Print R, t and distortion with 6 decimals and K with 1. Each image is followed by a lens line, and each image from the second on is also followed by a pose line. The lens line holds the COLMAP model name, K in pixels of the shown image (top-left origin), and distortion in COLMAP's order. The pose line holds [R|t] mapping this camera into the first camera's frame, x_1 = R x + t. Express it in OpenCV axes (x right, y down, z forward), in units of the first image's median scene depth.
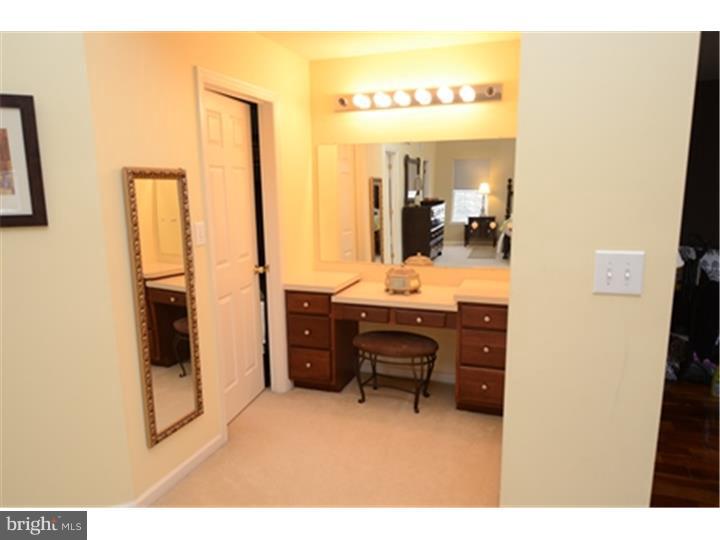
lens RADIAL K [[492.2, 0, 359.0], [0, 492.2, 271.0], [0, 0, 1]] dist [-0.000692, -0.002051]
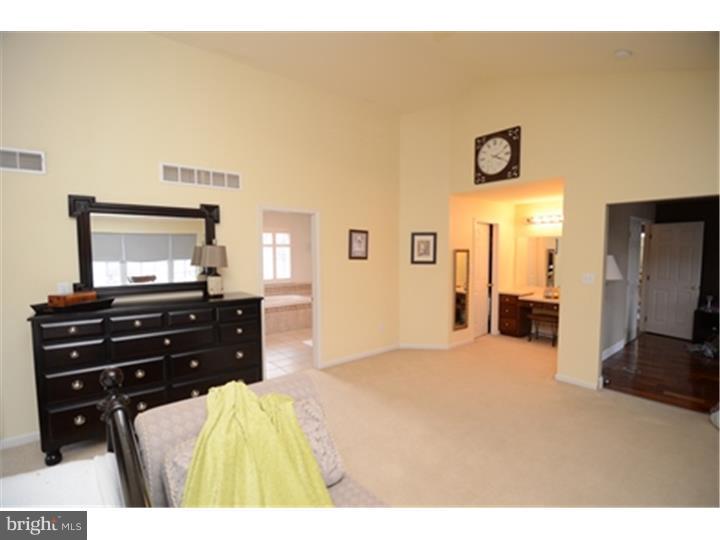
lens RADIAL K [[343.8, 0, 357.1], [0, 343.8, 269.6], [0, 0, 1]] dist [-0.012969, -0.003539]
pose [[0.852834, 0.042472, -0.520452, 0.143788], [-0.095833, 0.992488, -0.076044, 0.121951], [0.513313, 0.114730, 0.850498, -0.917605]]
